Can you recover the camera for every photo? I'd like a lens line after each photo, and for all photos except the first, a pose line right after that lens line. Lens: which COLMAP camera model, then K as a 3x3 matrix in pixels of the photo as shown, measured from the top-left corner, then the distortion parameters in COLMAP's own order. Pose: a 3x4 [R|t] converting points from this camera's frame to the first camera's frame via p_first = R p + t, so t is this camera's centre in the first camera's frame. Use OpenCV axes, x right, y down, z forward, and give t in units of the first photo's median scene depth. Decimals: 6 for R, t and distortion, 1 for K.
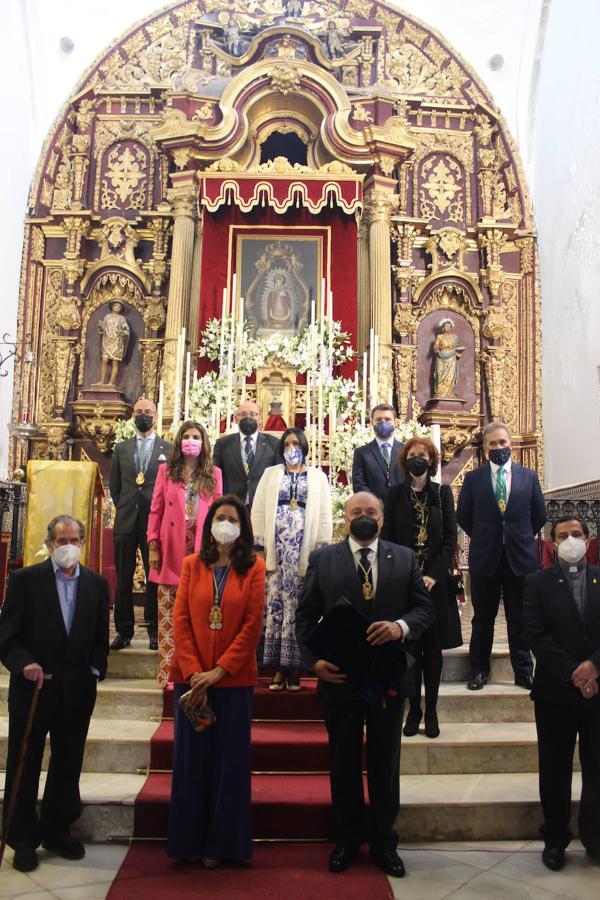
lens RADIAL K [[736.3, 0, 300.0], [0, 736.3, 450.0], [0, 0, 1]] dist [-0.081628, 0.010777]
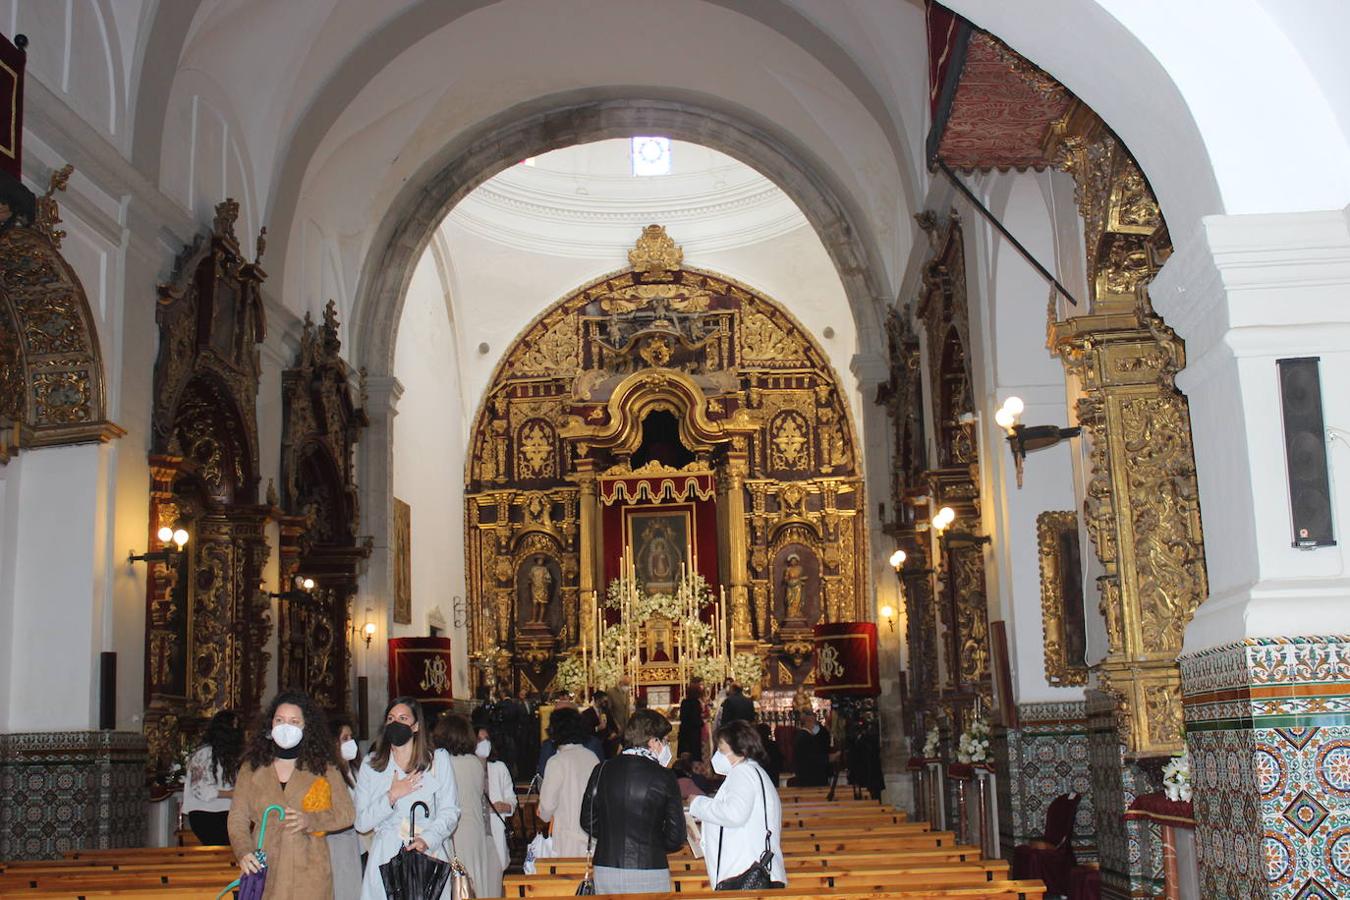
lens RADIAL K [[1718.6, 0, 678.6], [0, 1718.6, 438.5], [0, 0, 1]] dist [-0.151140, 0.426759]
pose [[0.994349, -0.066296, -0.082909, 0.277524], [0.062266, 0.996792, -0.050286, -0.256474], [0.085977, 0.044839, 0.995288, -2.144477]]
